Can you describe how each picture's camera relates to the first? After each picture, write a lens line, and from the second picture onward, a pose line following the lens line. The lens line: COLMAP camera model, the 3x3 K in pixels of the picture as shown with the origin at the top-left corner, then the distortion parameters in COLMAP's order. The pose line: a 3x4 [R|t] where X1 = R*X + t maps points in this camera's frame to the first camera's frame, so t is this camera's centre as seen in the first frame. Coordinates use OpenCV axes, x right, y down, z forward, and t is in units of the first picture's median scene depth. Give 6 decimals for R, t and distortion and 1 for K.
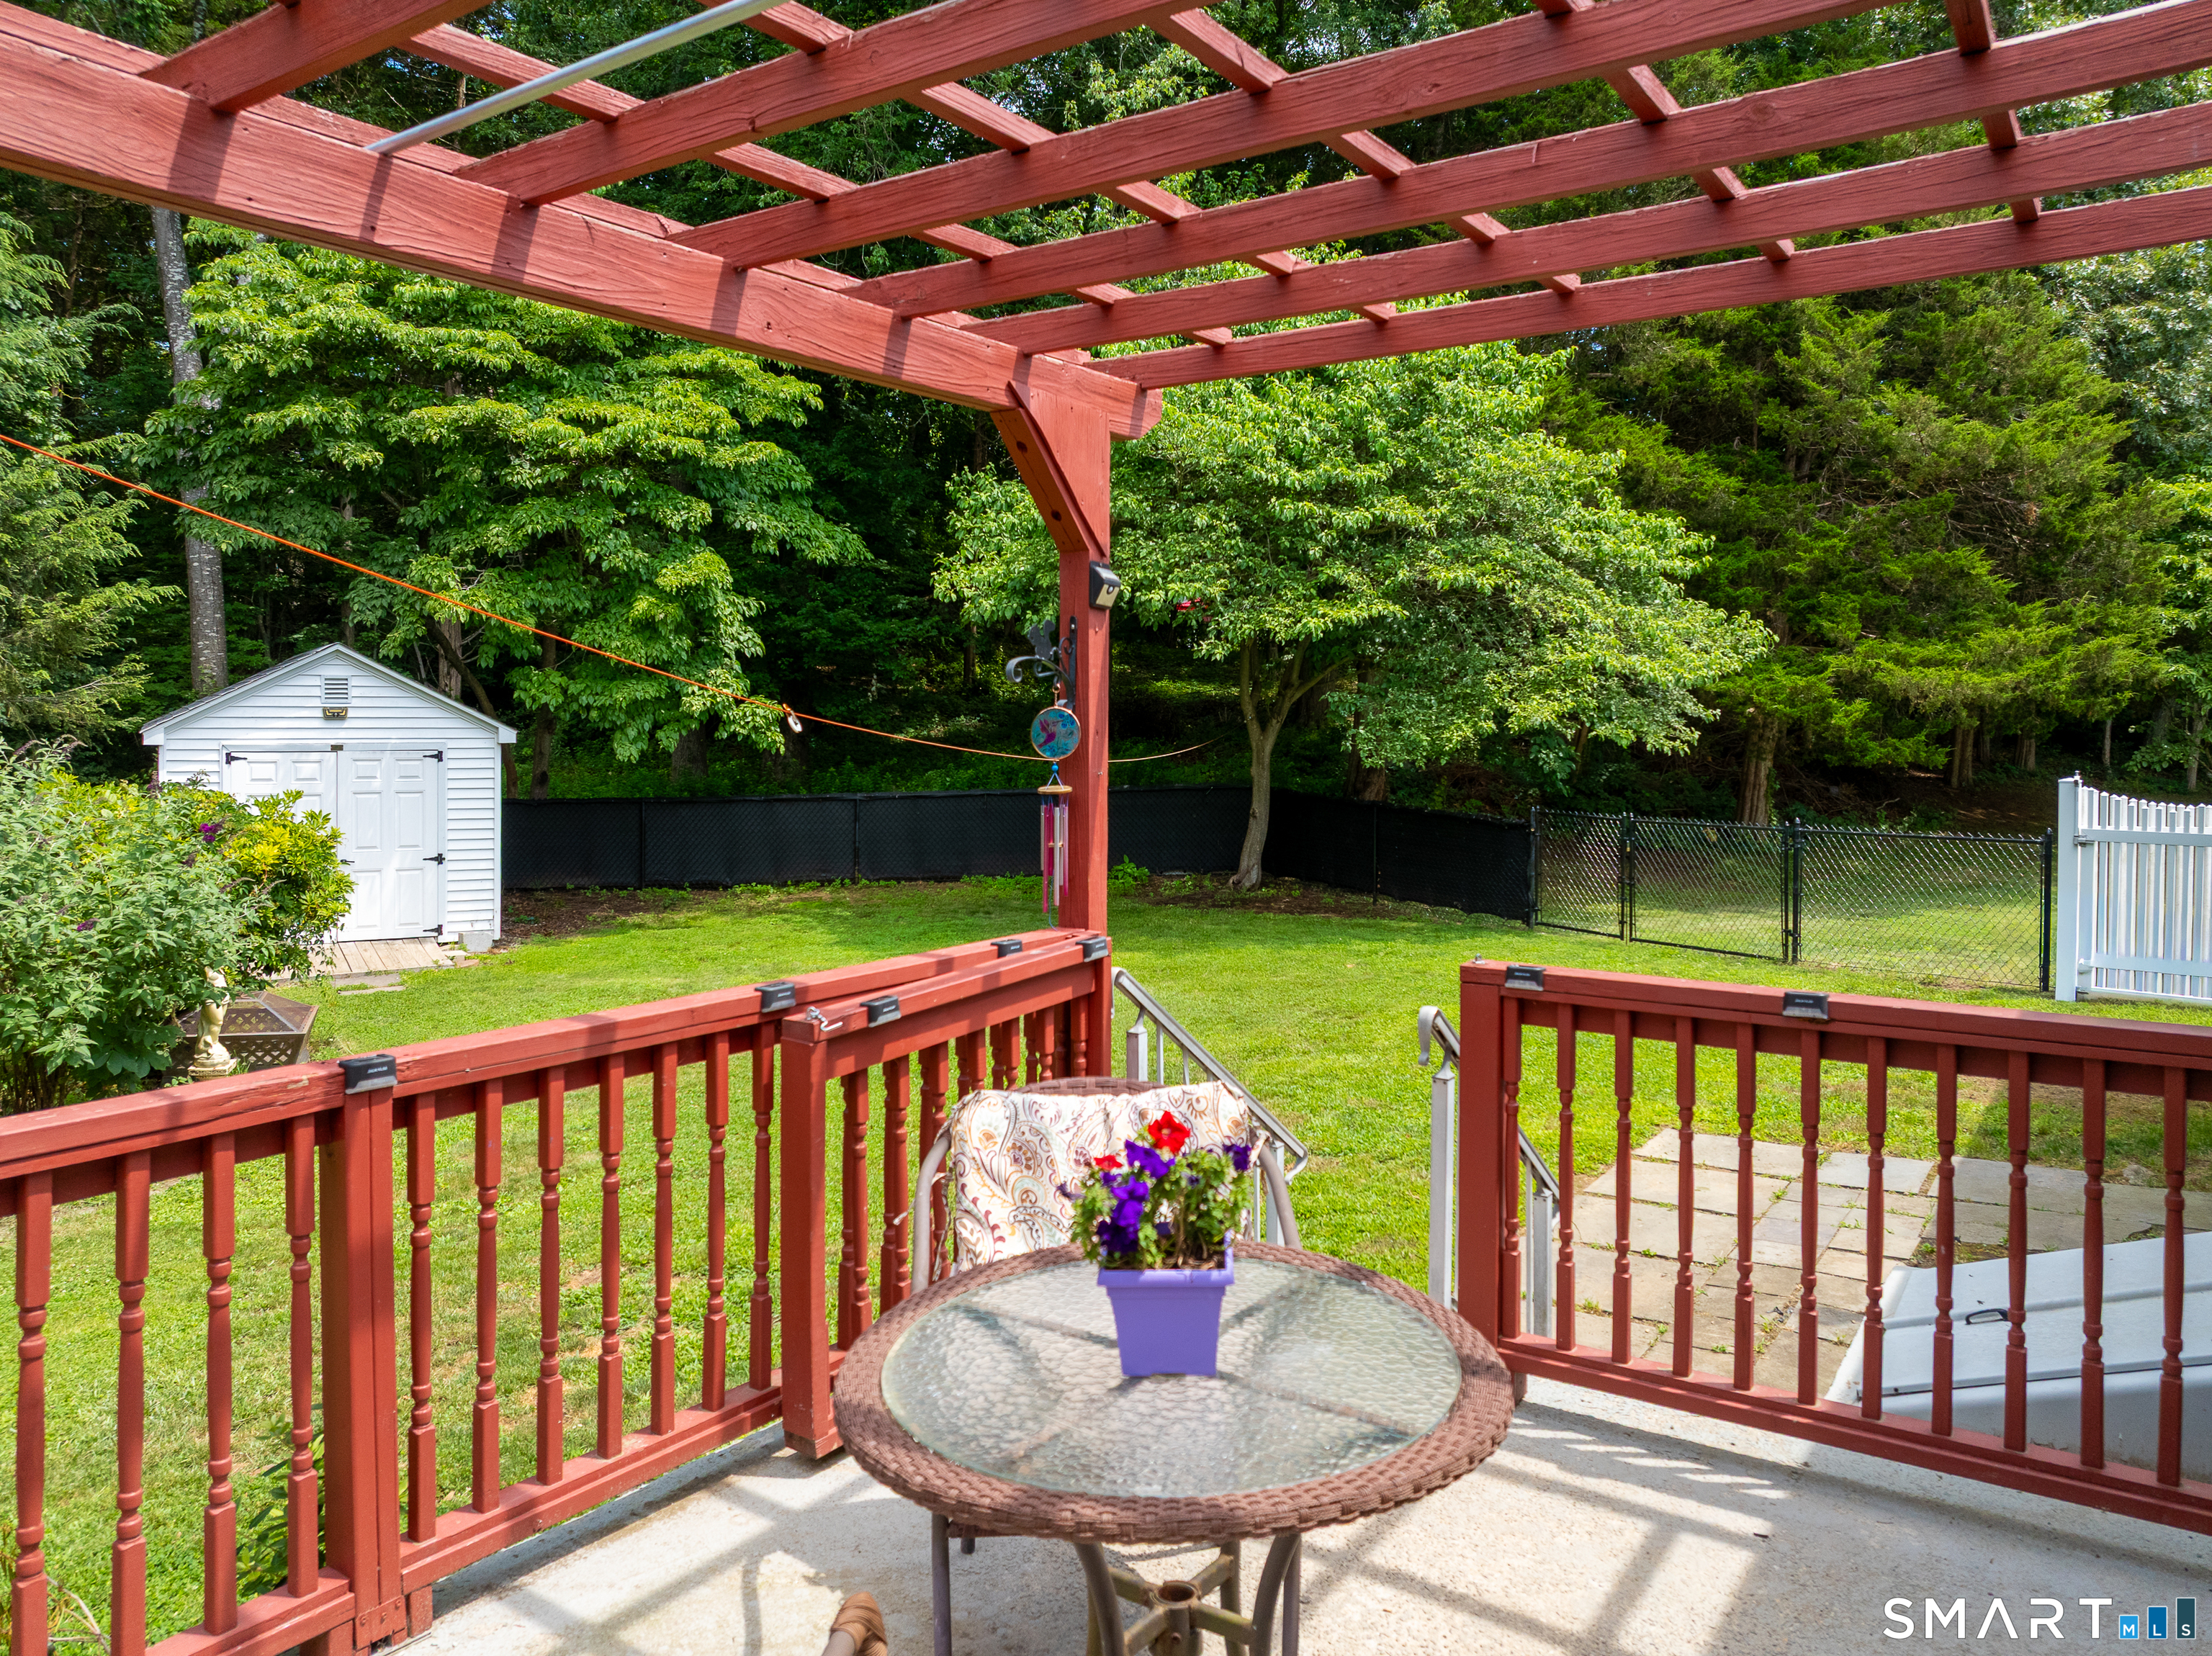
lens RADIAL K [[1581.3, 0, 1105.0], [0, 1581.3, 782.5], [0, 0, 1]] dist [-0.064128, 0.041685]
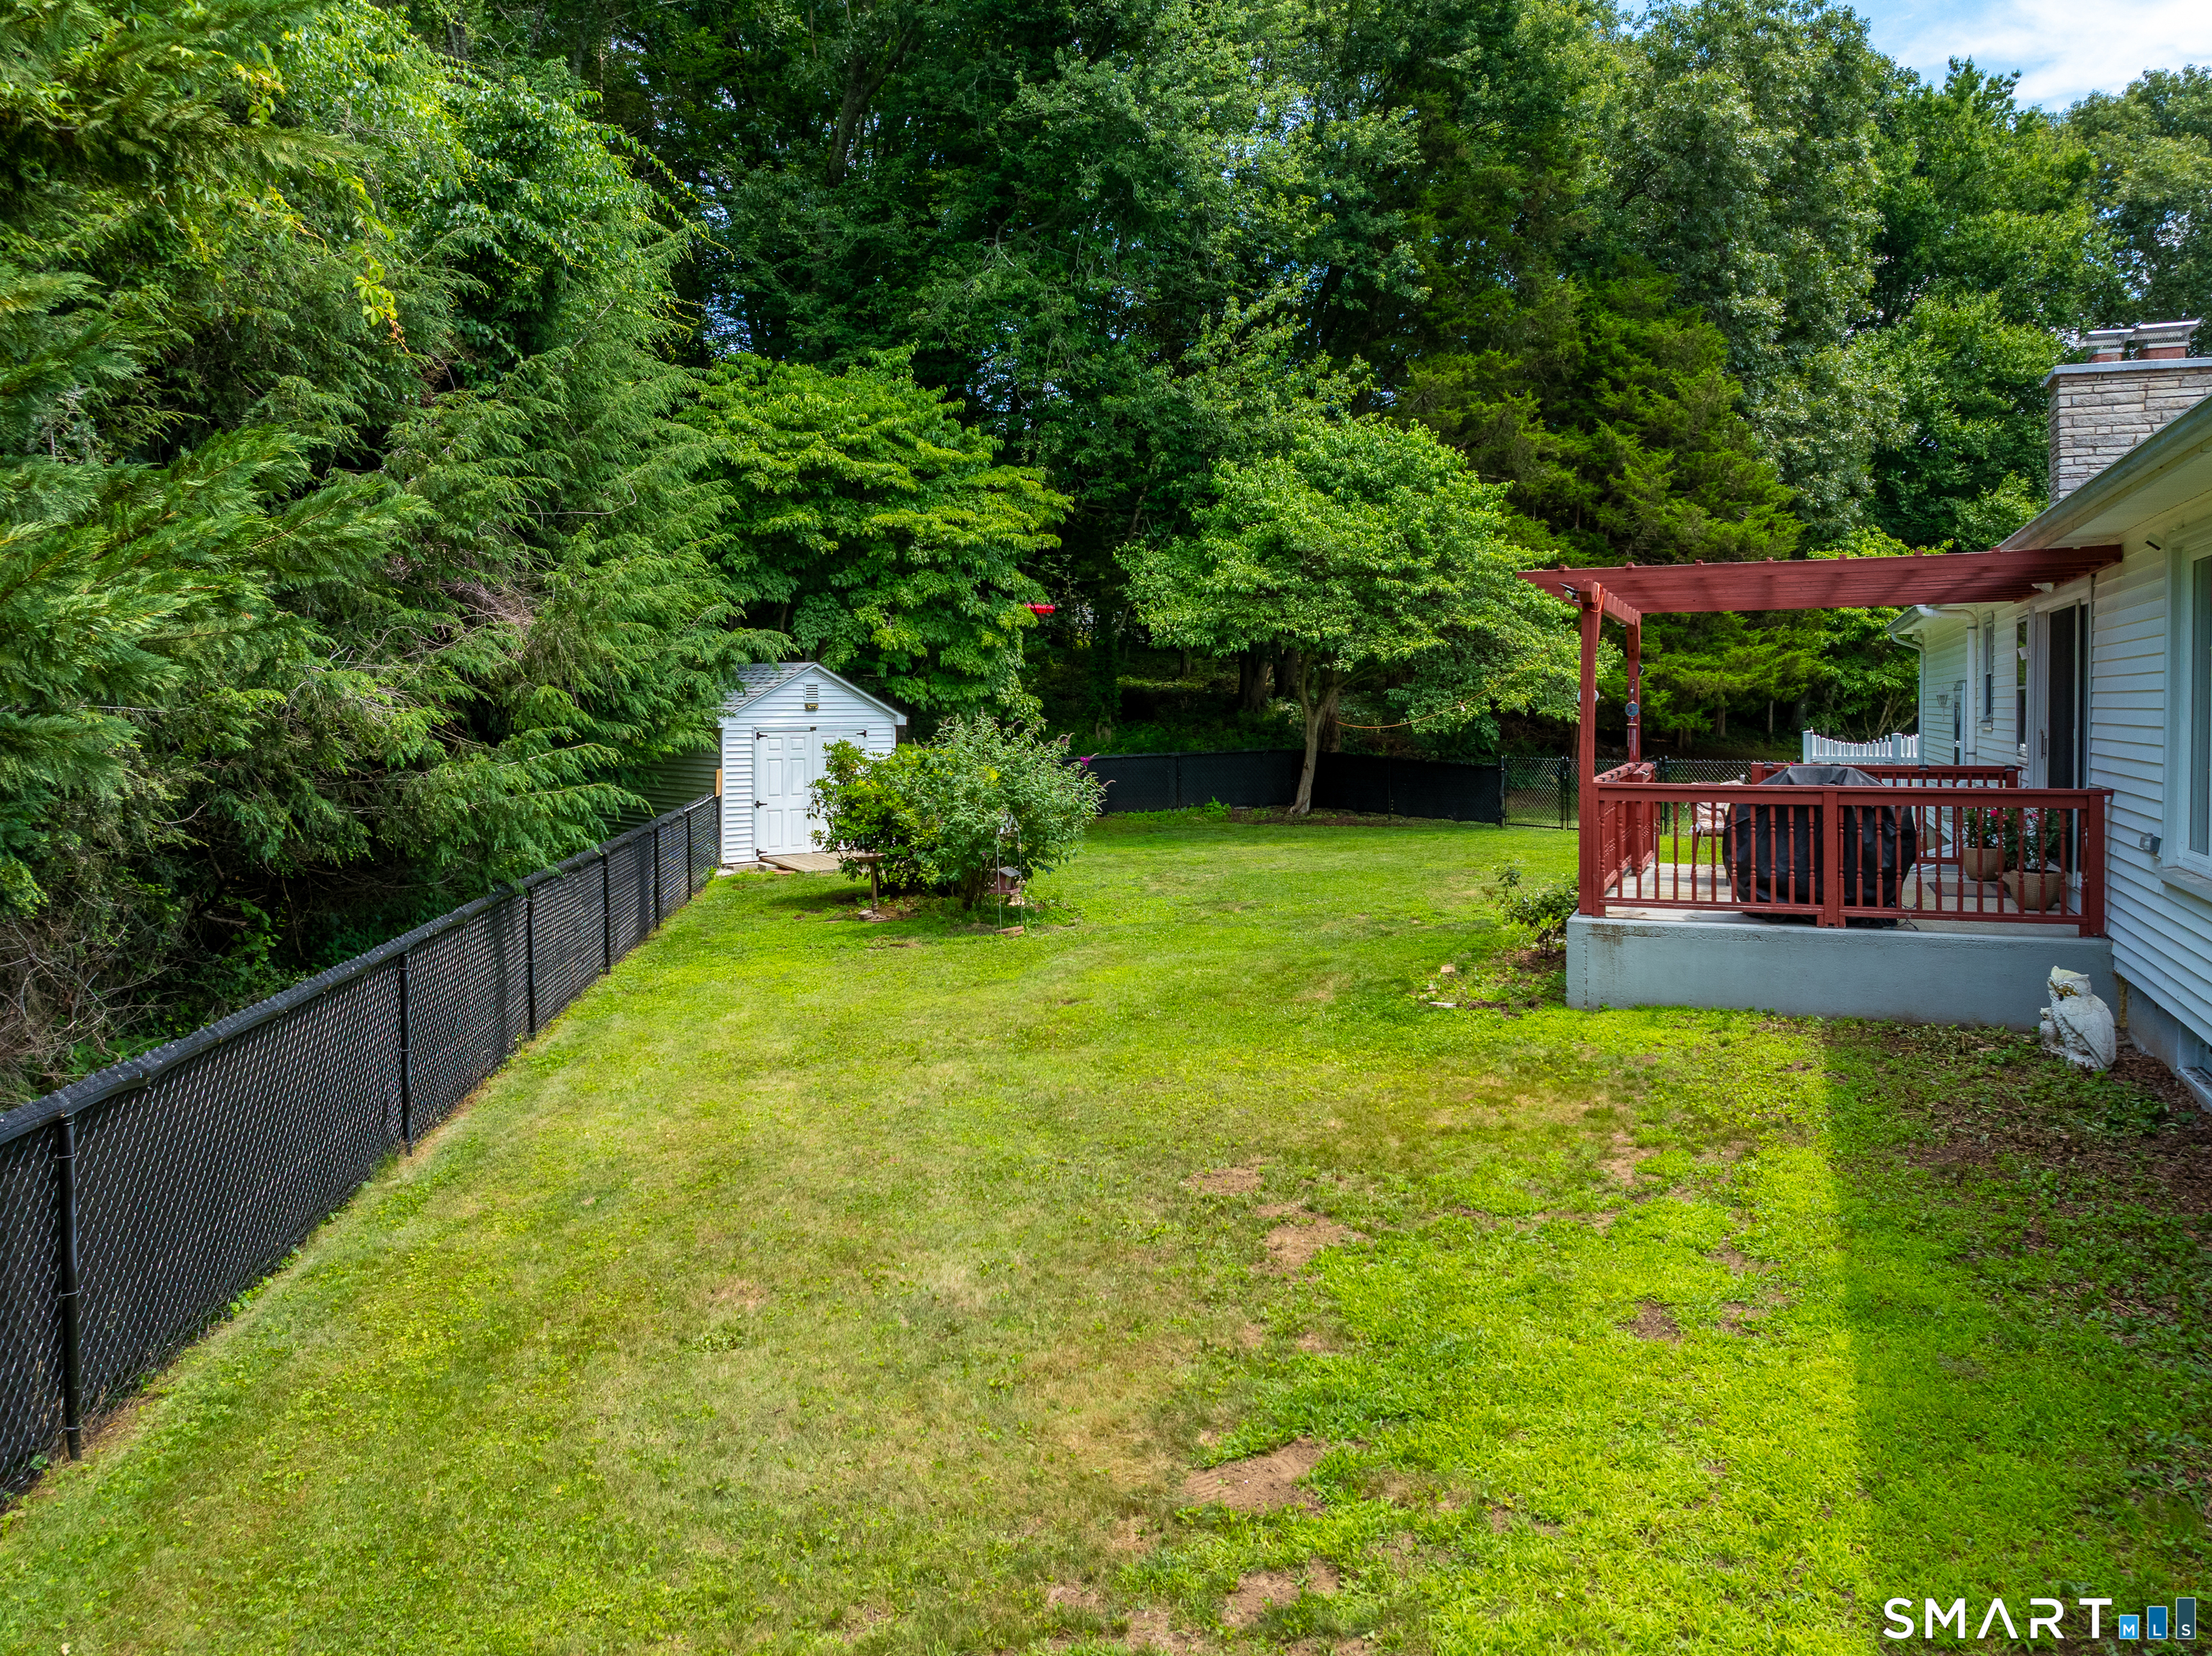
lens RADIAL K [[1551.7, 0, 1122.4], [0, 1551.7, 772.1], [0, 0, 1]] dist [-0.034446, 0.001467]
pose [[0.978940, -0.018219, 0.203334, -0.490250], [0.018051, 0.999833, 0.002682, 0.022204], [-0.203349, 0.001045, 0.979106, -0.576956]]
